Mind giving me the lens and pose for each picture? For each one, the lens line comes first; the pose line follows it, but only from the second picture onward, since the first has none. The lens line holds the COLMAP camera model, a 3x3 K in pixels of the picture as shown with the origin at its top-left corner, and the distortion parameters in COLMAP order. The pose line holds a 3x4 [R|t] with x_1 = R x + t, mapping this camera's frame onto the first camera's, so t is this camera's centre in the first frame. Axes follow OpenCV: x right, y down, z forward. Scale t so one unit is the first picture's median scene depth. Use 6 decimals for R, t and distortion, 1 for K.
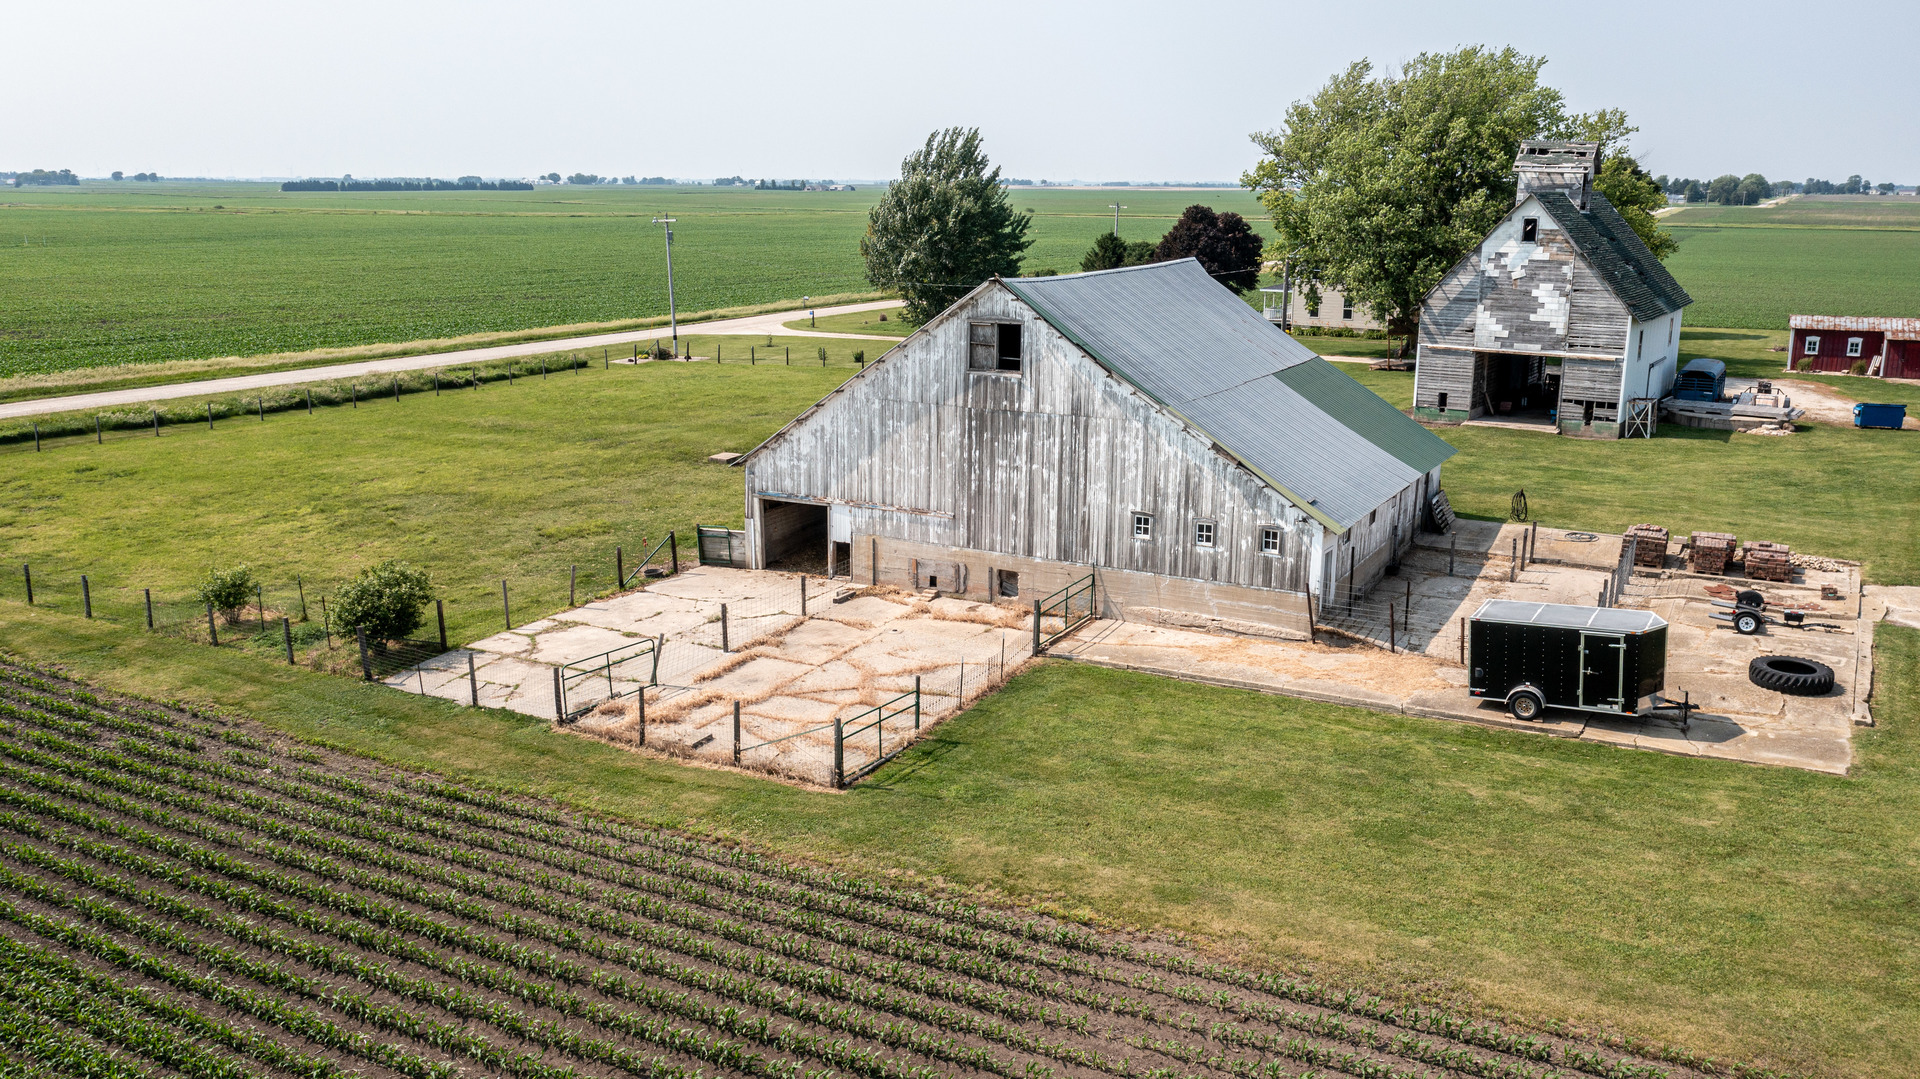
lens RADIAL K [[1504.0, 0, 960.0], [0, 1504.0, 539.5], [0, 0, 1]] dist [-0.022982, 0.008888]
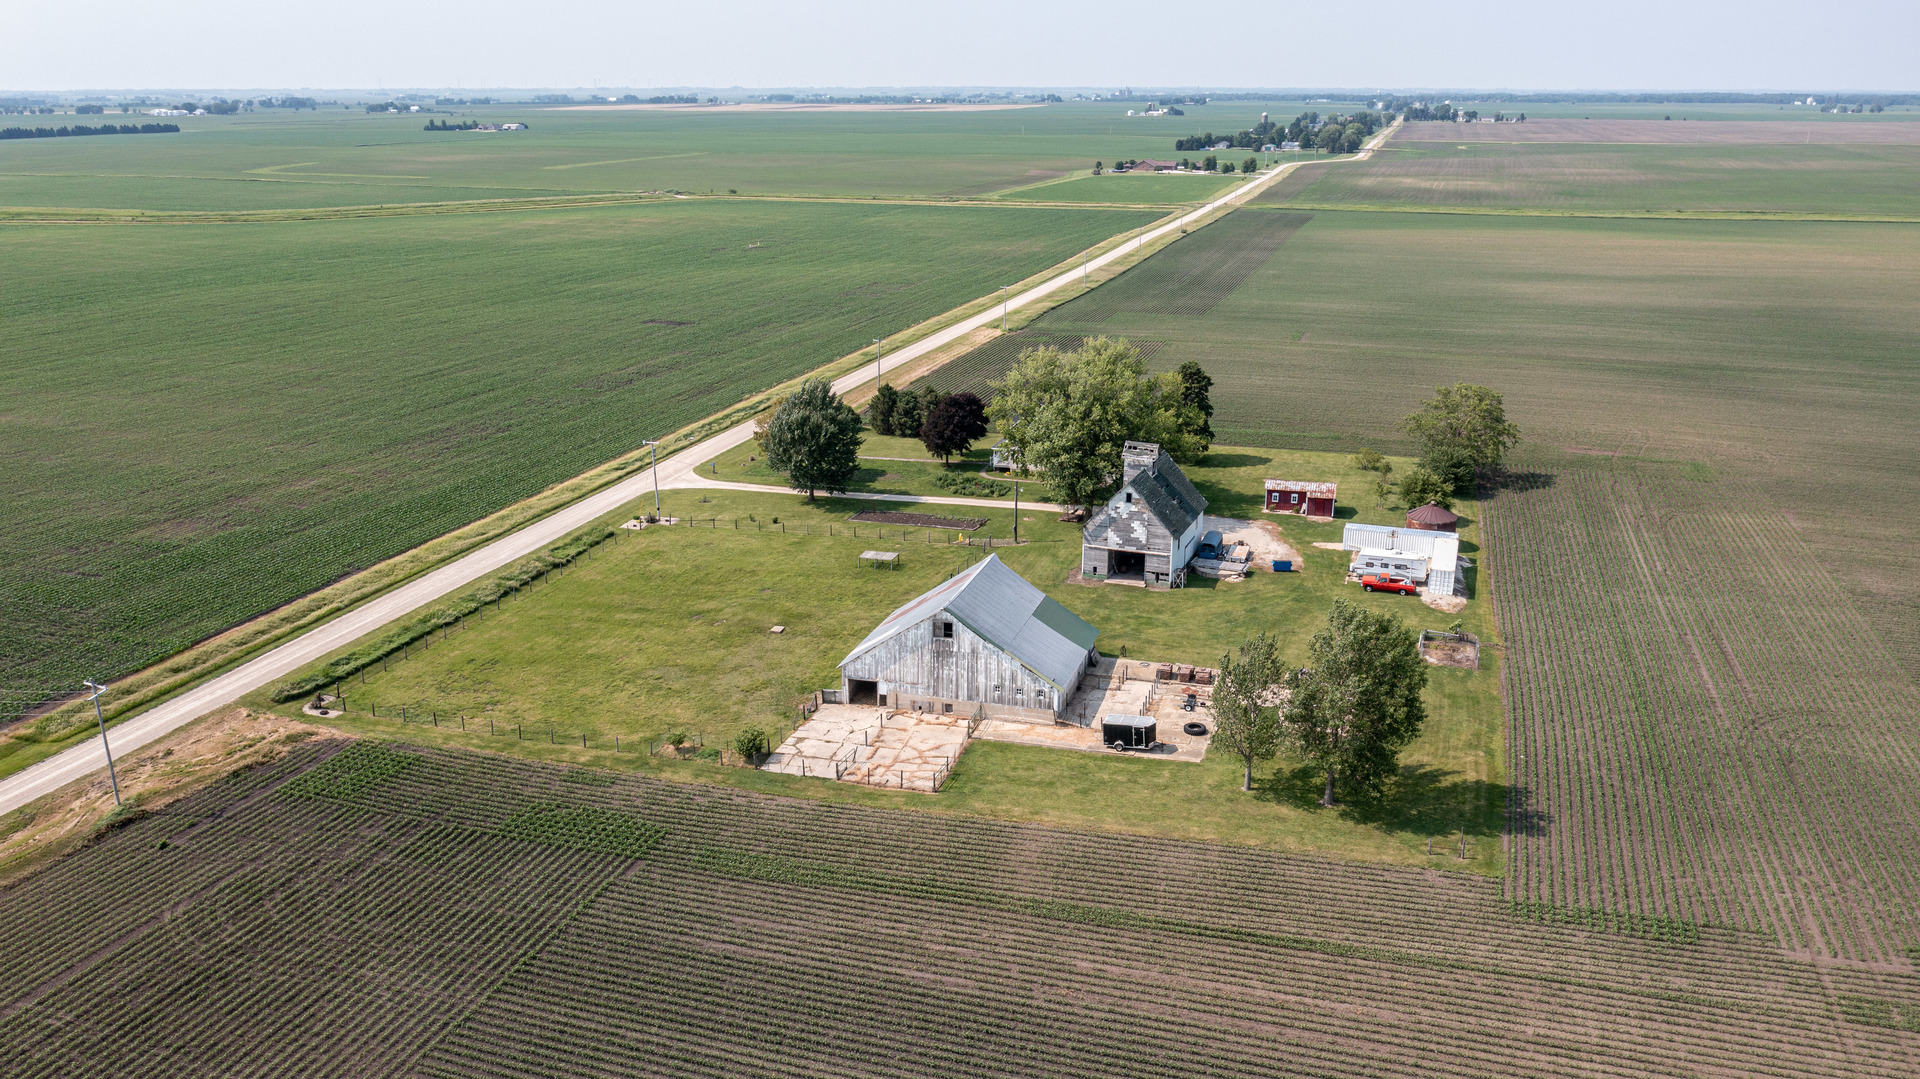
lens RADIAL K [[1504.0, 0, 960.0], [0, 1504.0, 539.5], [0, 0, 1]] dist [-0.022982, 0.008888]
pose [[0.976318, -0.067533, 0.205531, -0.539211], [0.054606, 0.996194, 0.067937, -0.507159], [-0.209337, -0.055105, 0.976290, -1.860119]]
